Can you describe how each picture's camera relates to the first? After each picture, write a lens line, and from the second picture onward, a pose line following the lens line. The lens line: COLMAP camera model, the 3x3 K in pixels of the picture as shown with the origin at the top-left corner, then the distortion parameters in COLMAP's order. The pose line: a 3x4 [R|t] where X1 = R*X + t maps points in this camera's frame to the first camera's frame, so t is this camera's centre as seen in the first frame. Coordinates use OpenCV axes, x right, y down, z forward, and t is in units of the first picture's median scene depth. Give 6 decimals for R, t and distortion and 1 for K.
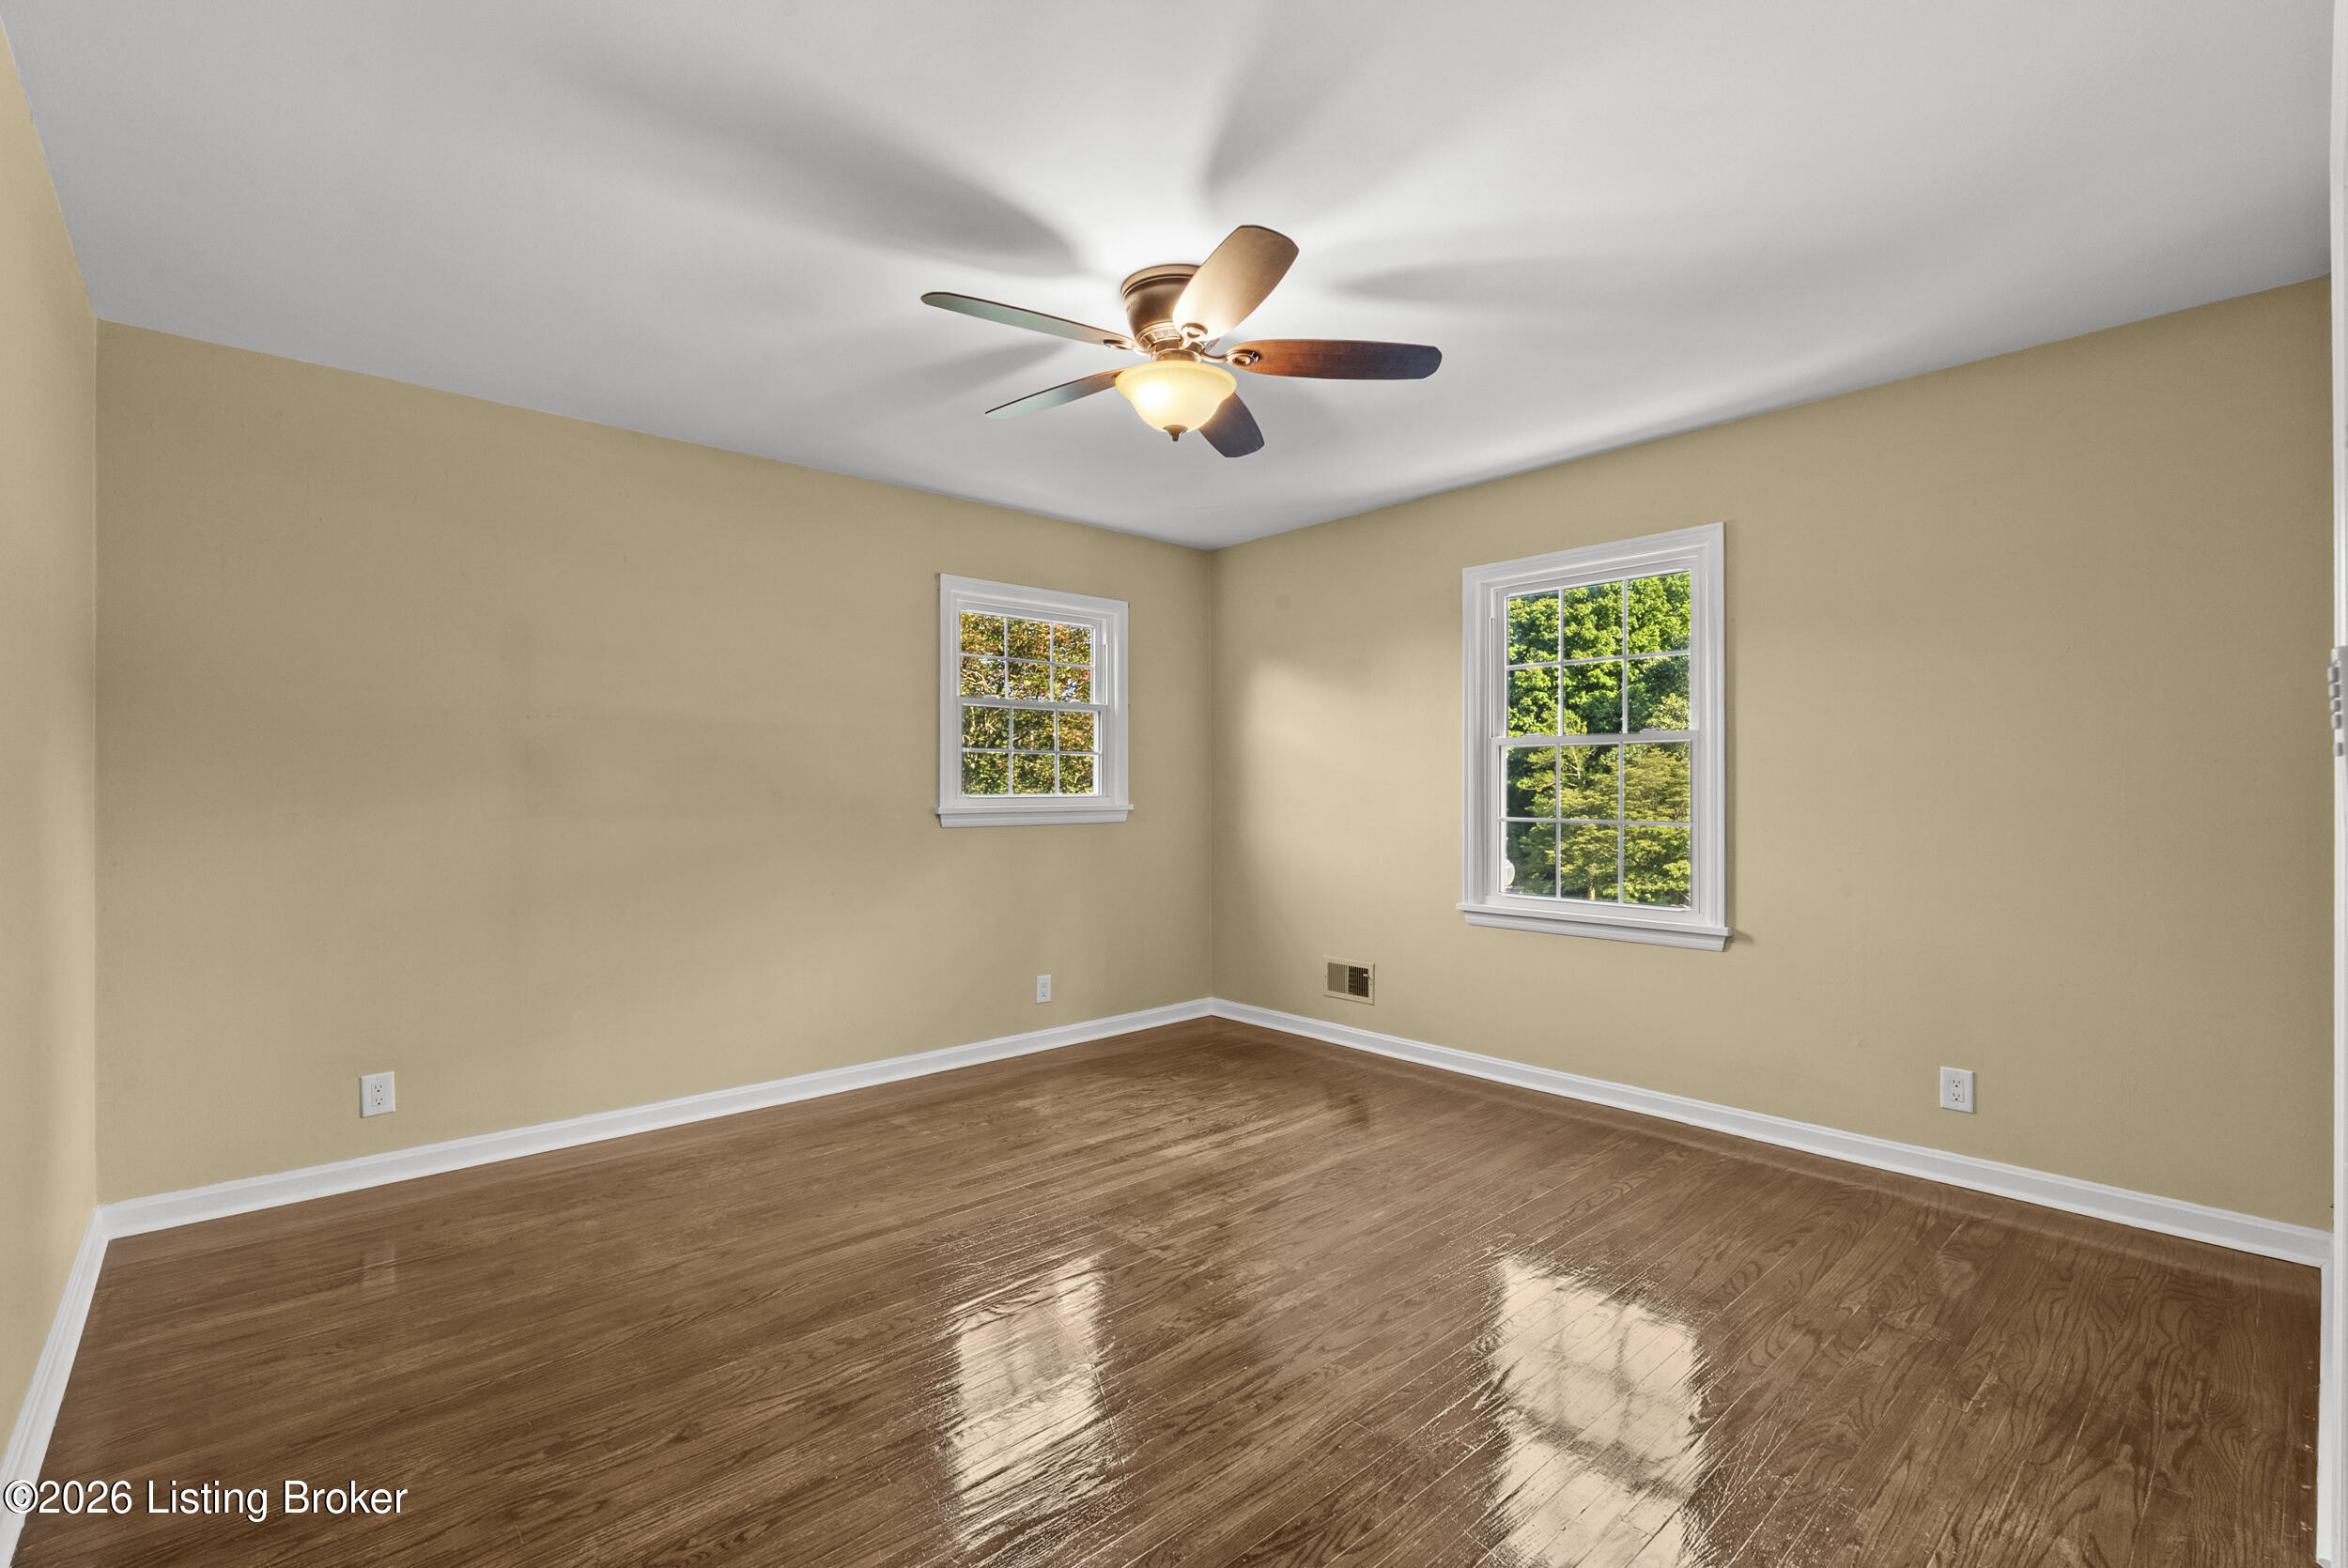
lens RADIAL K [[1036.4, 0, 1172.2], [0, 1036.4, 797.8], [0, 0, 1]] dist [-0.005617, 0.000962]
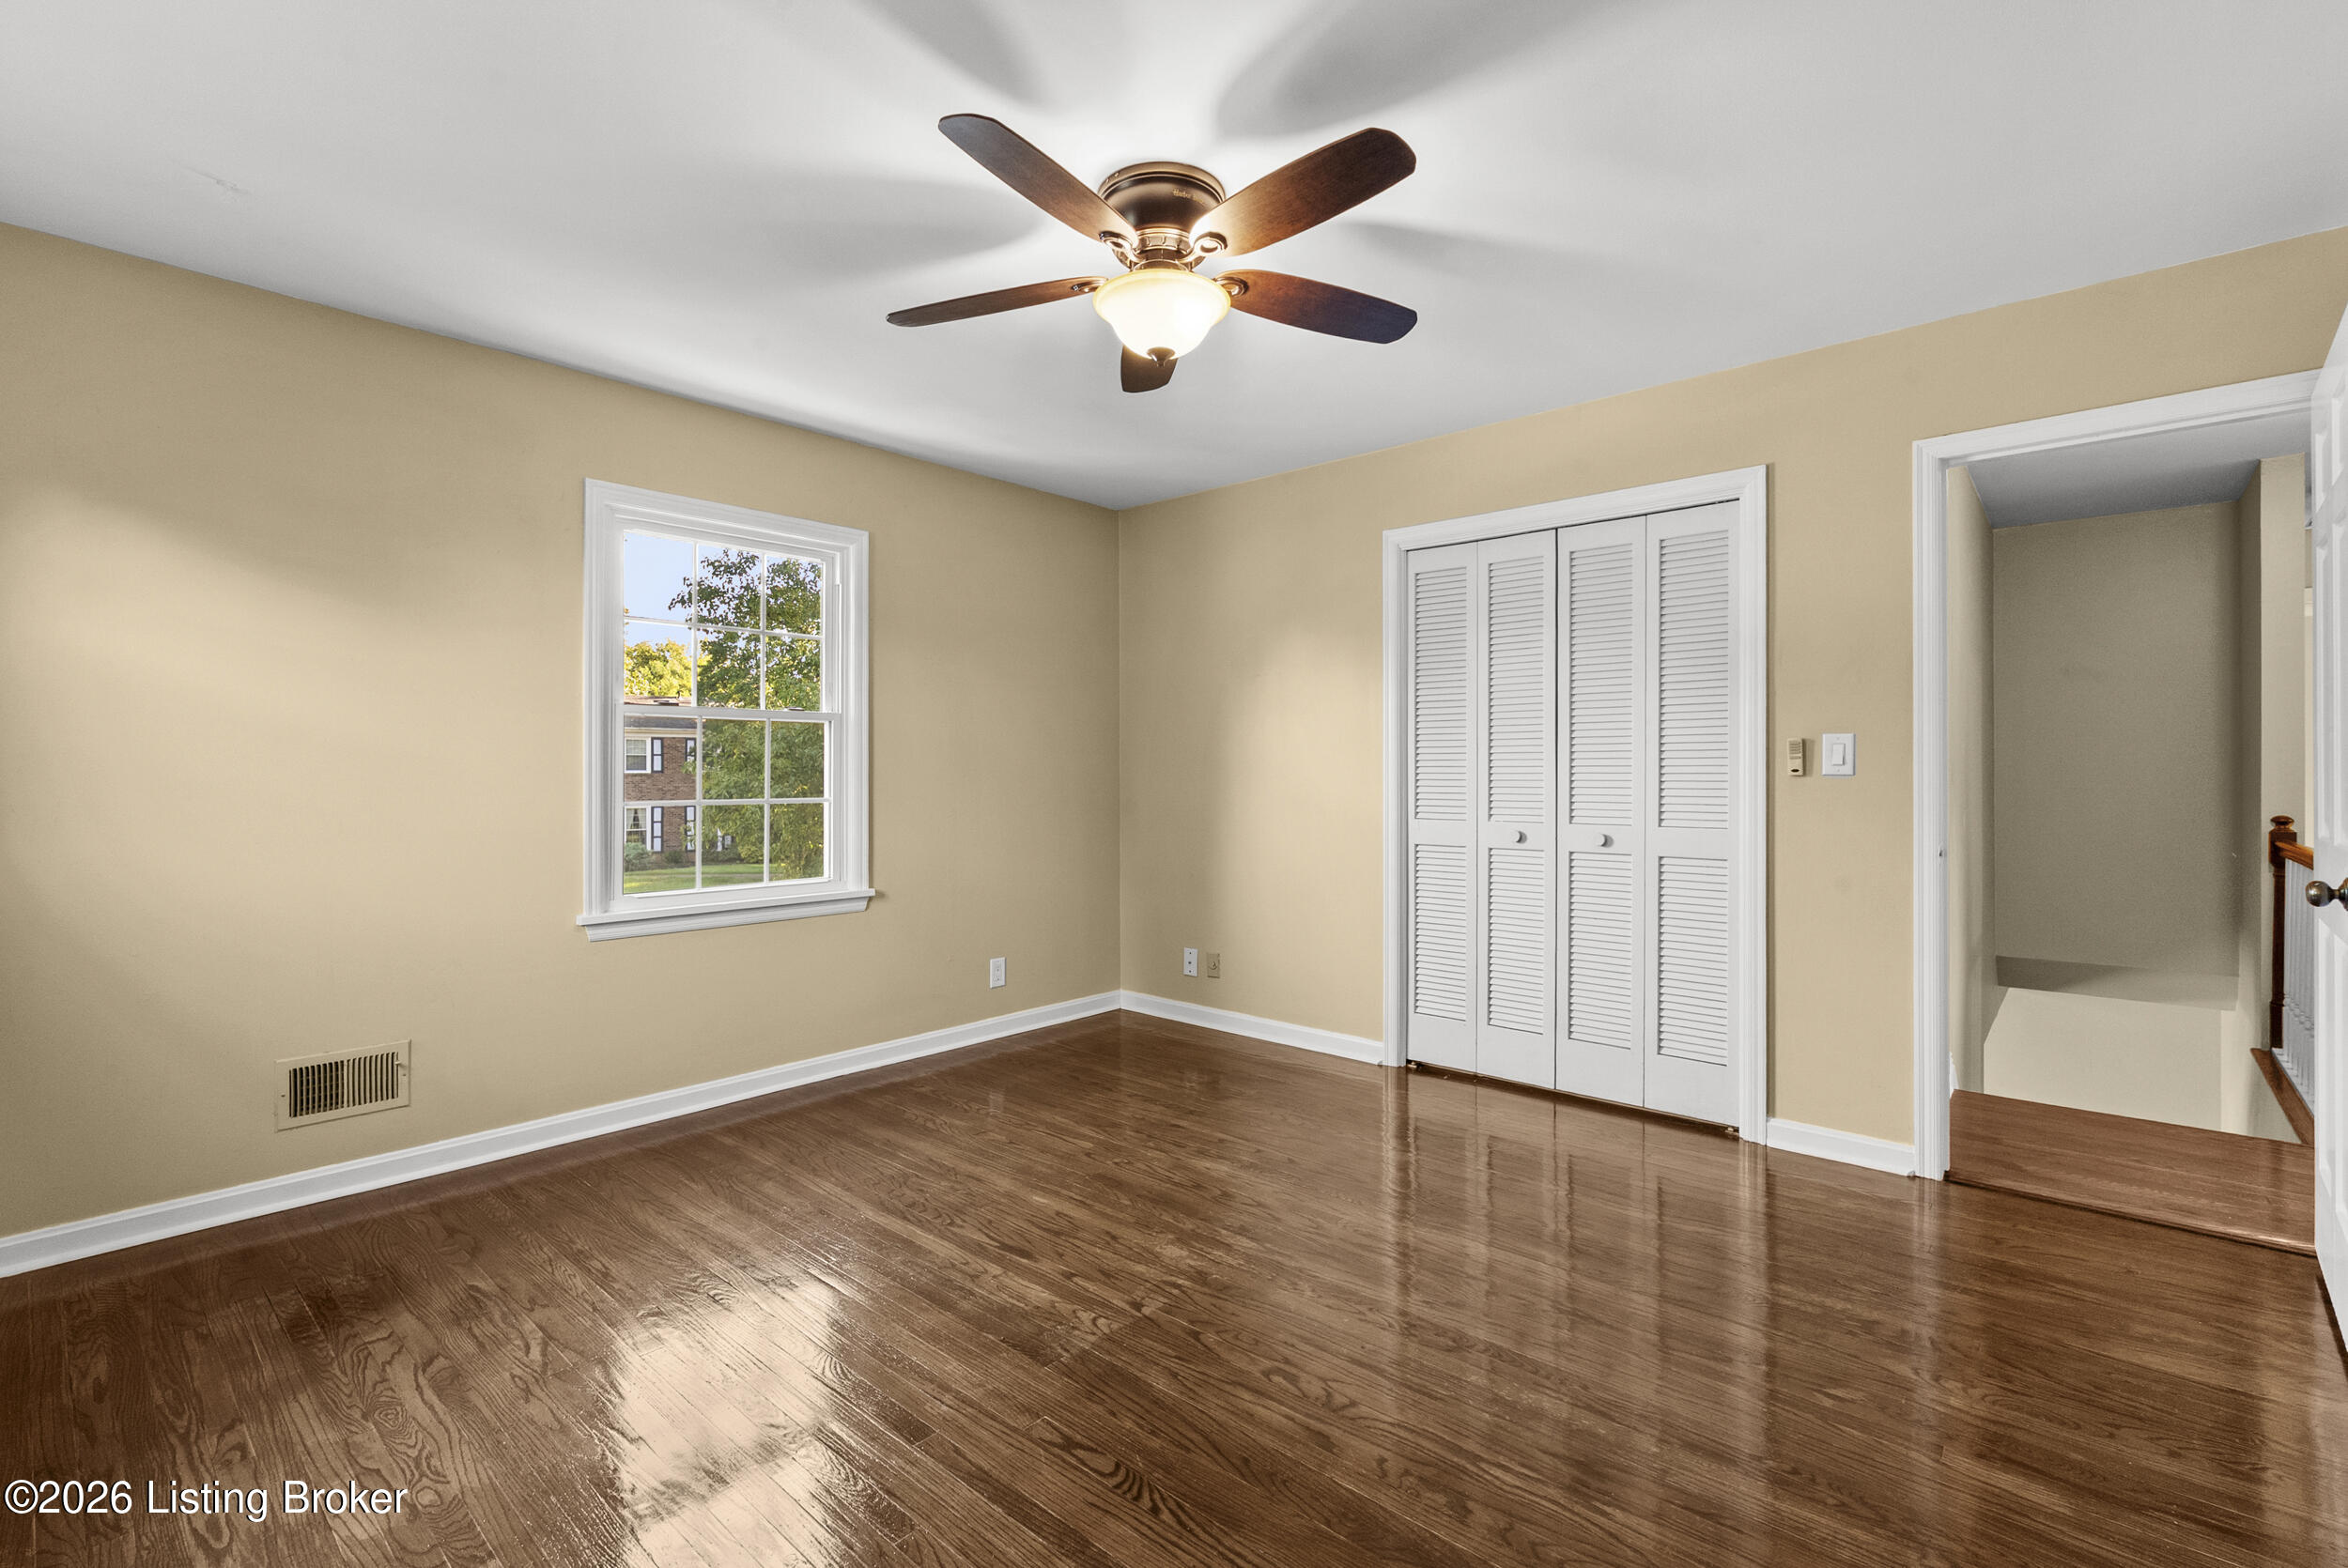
lens RADIAL K [[1036.4, 0, 1178.5], [0, 1036.4, 774.4], [0, 0, 1]] dist [-0.005617, 0.000962]
pose [[-0.106443, -0.000936, 0.994318, -0.583321], [0.007826, 0.999968, 0.001779, 0.000948], [-0.994288, 0.007971, -0.106432, 0.723690]]
